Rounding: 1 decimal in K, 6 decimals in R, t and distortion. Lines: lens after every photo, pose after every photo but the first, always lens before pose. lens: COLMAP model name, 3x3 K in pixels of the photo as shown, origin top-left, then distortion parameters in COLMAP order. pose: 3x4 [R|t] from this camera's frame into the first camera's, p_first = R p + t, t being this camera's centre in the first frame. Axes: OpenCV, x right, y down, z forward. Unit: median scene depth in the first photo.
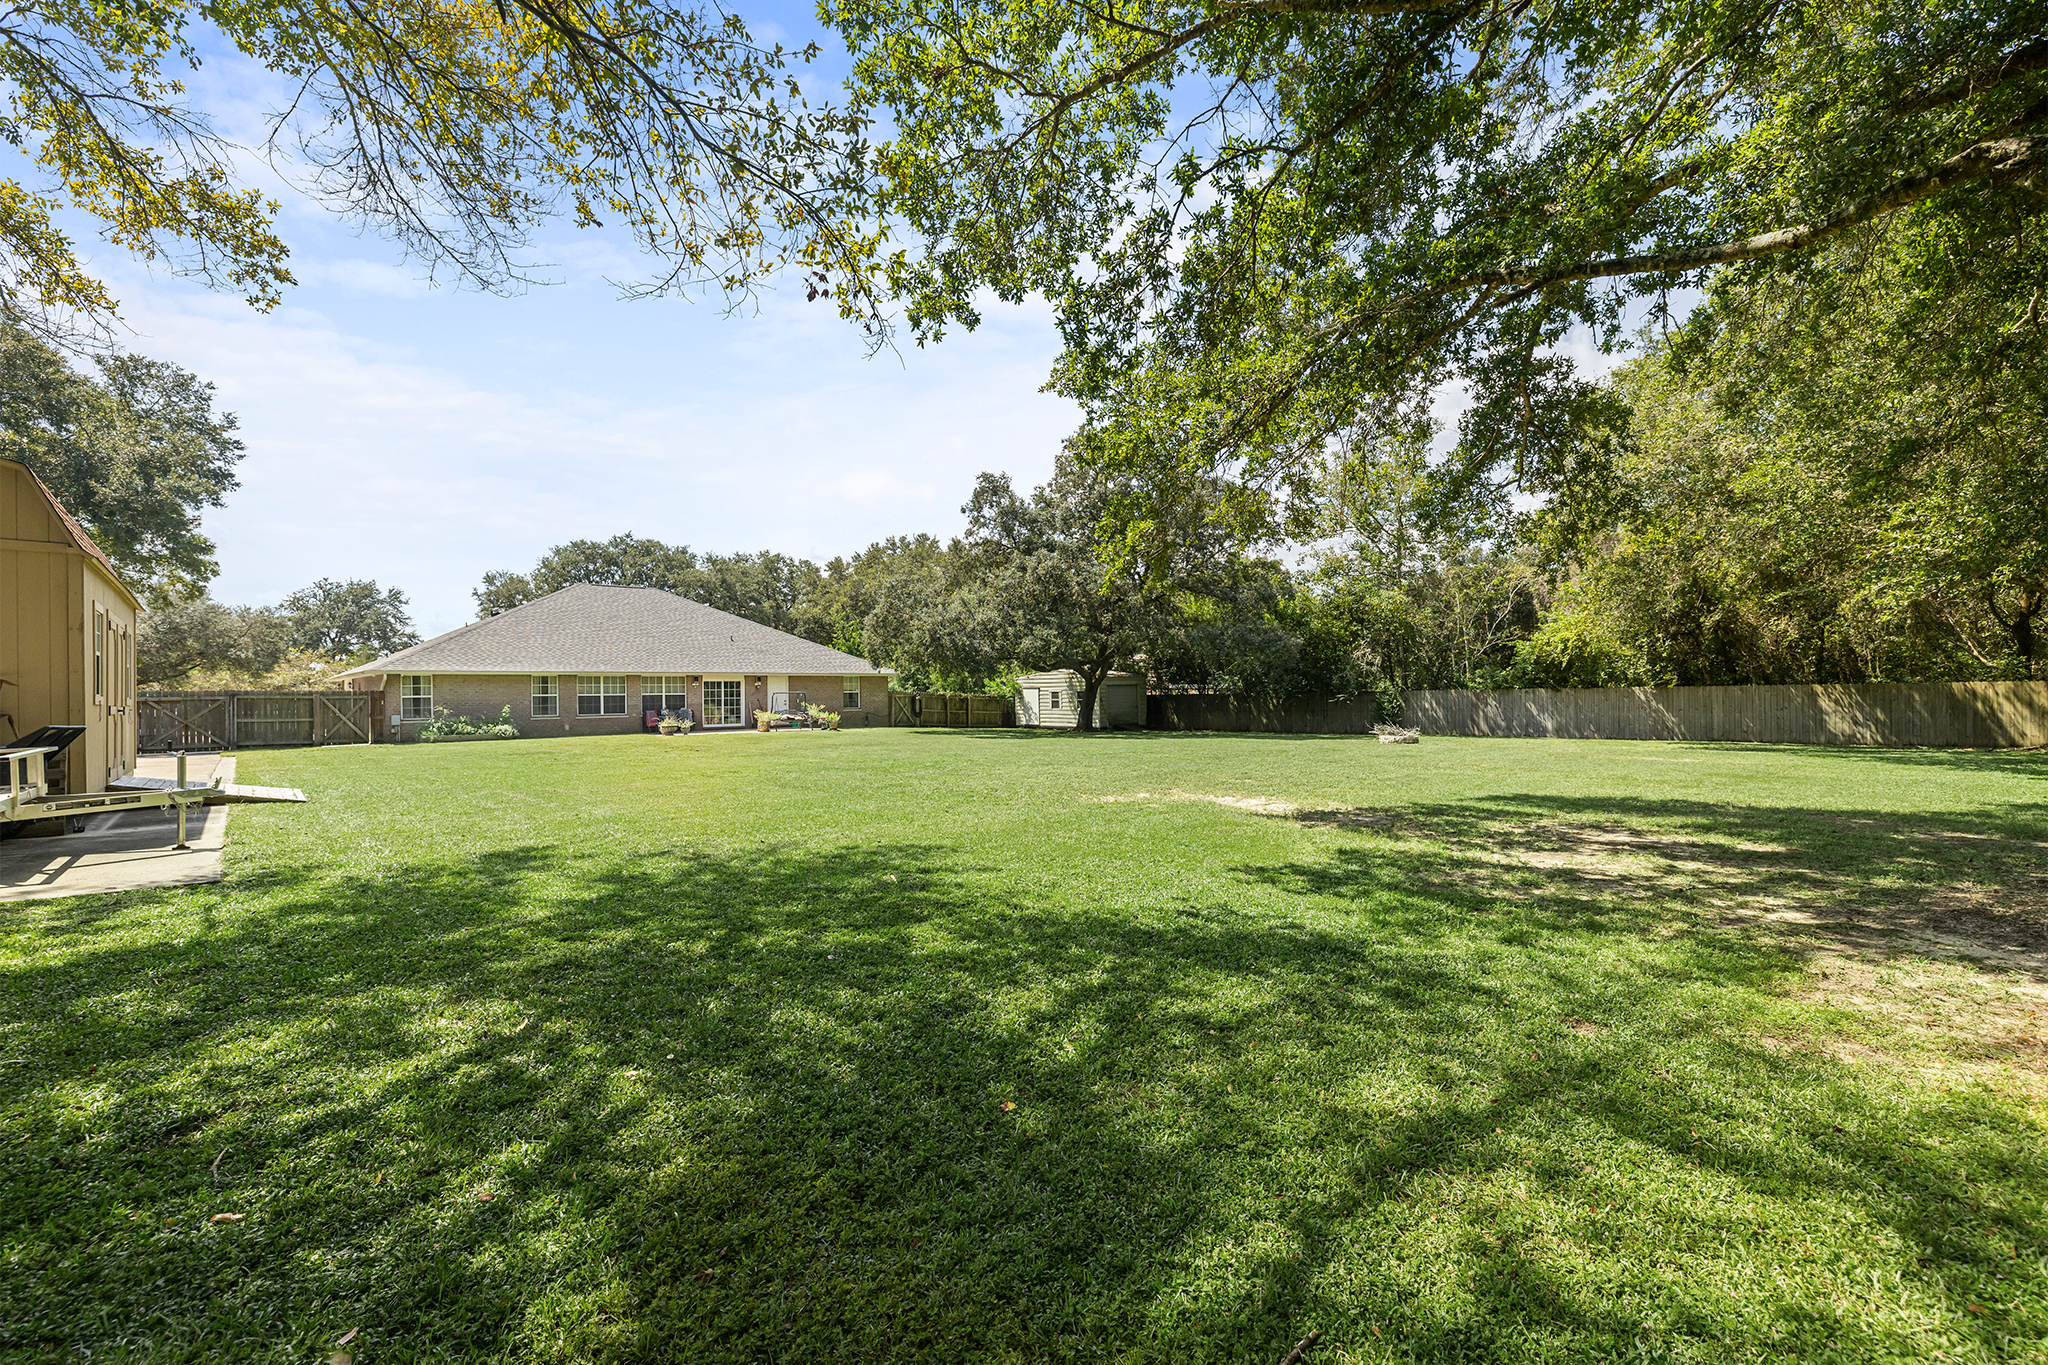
lens RADIAL K [[852.6, 0, 1024.0], [0, 852.6, 682.5], [0, 0, 1]] dist [0.000594, 0.000165]
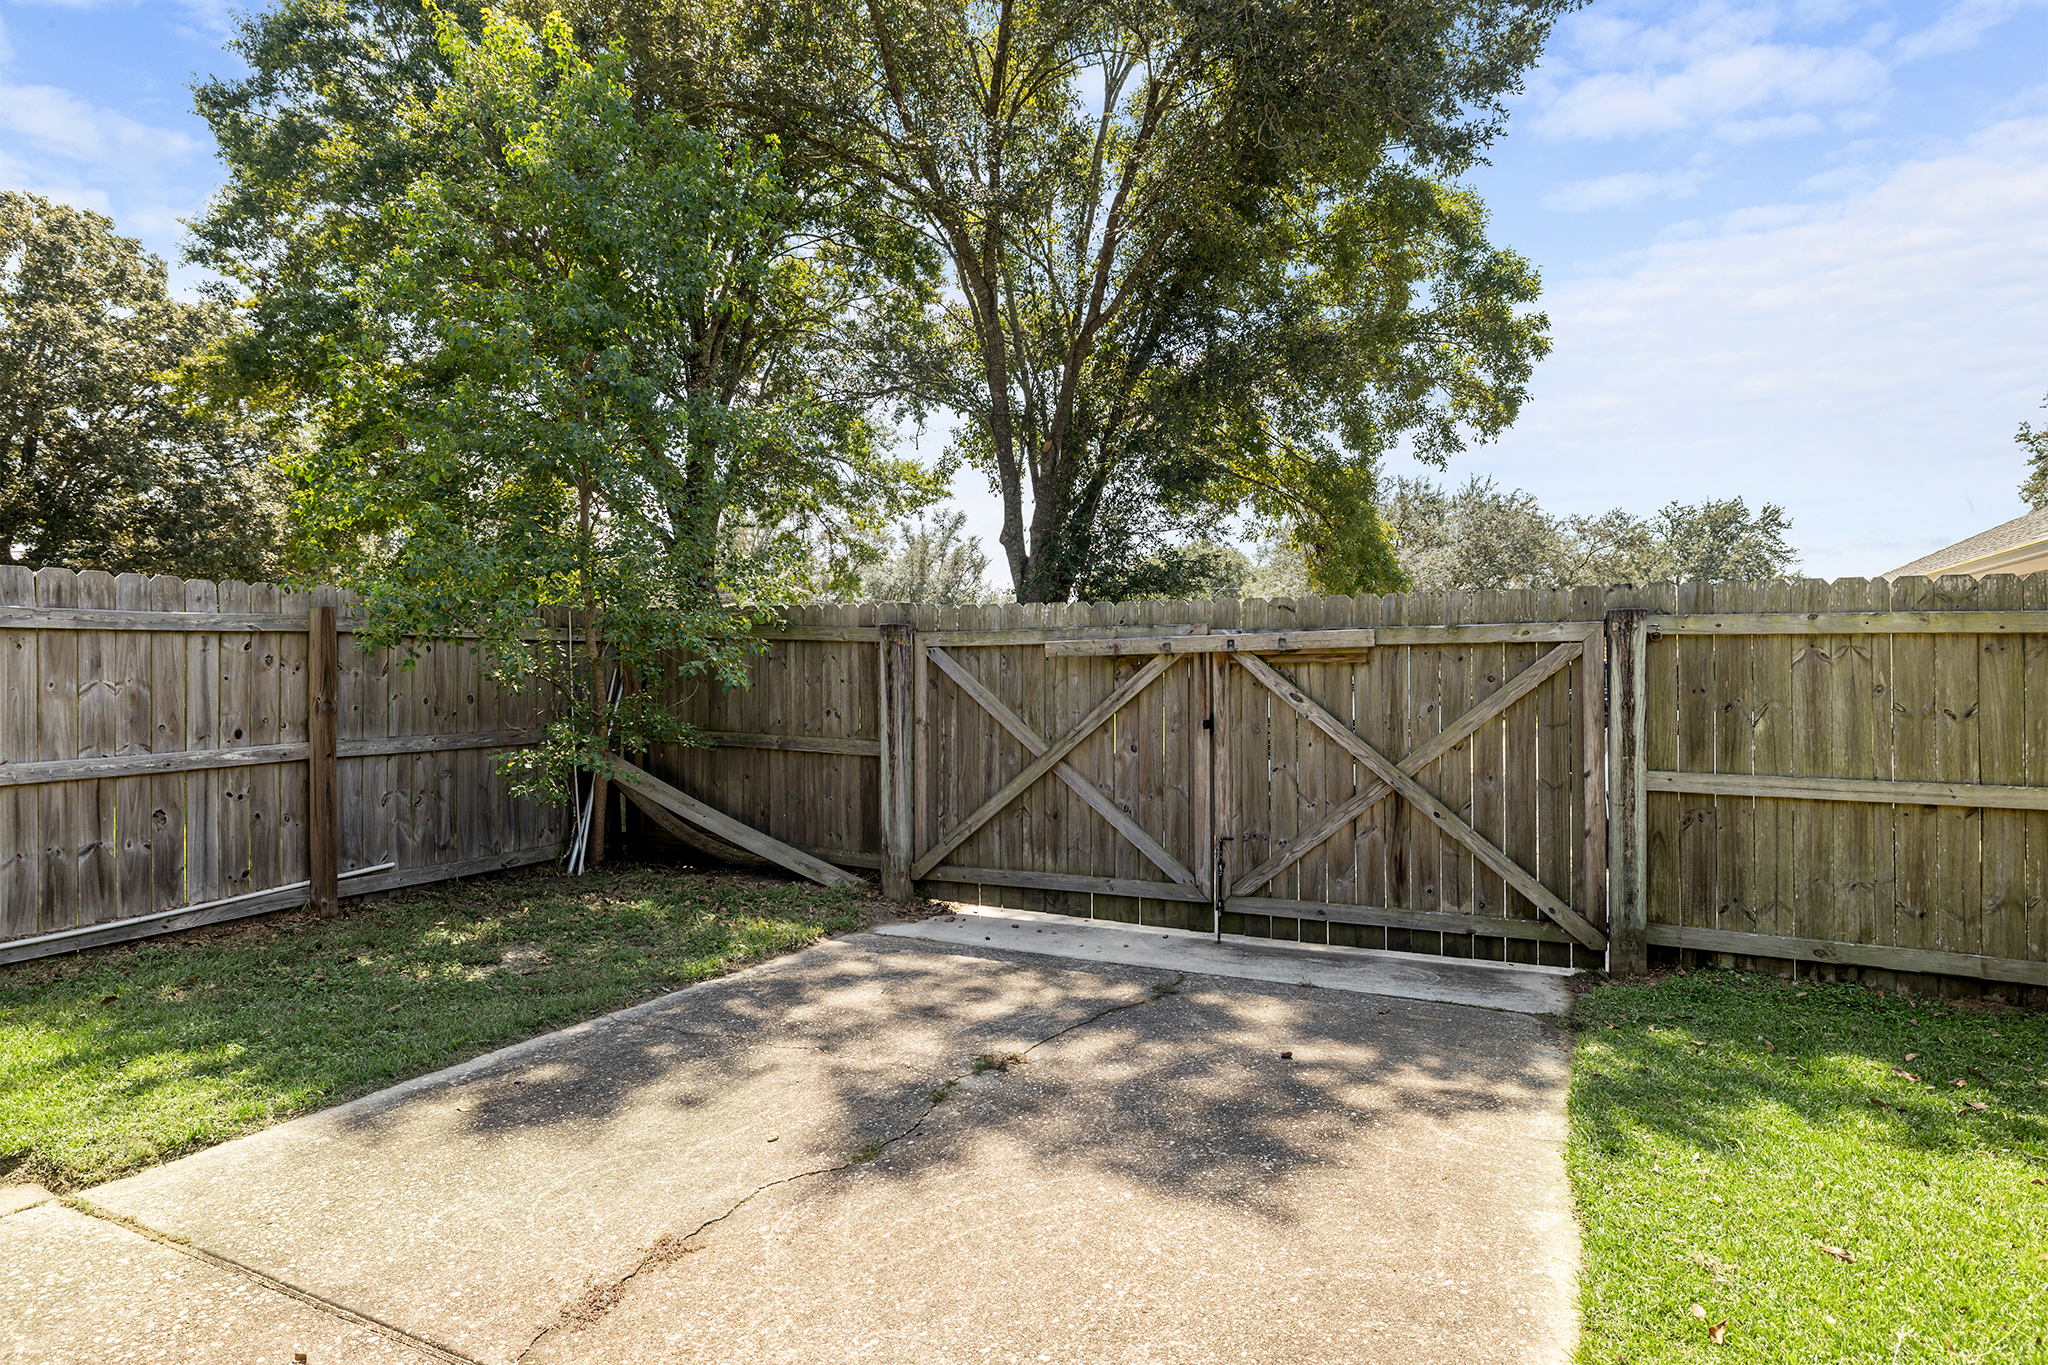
lens RADIAL K [[1092.8, 0, 1024.0], [0, 1092.8, 682.5], [0, 0, 1]] dist [0.002350, 0.000191]
pose [[0.358594, 0.005953, -0.933475, -0.182558], [0.013549, 0.999841, 0.011581, 0.005311], [0.933395, -0.016800, 0.358457, 0.193192]]
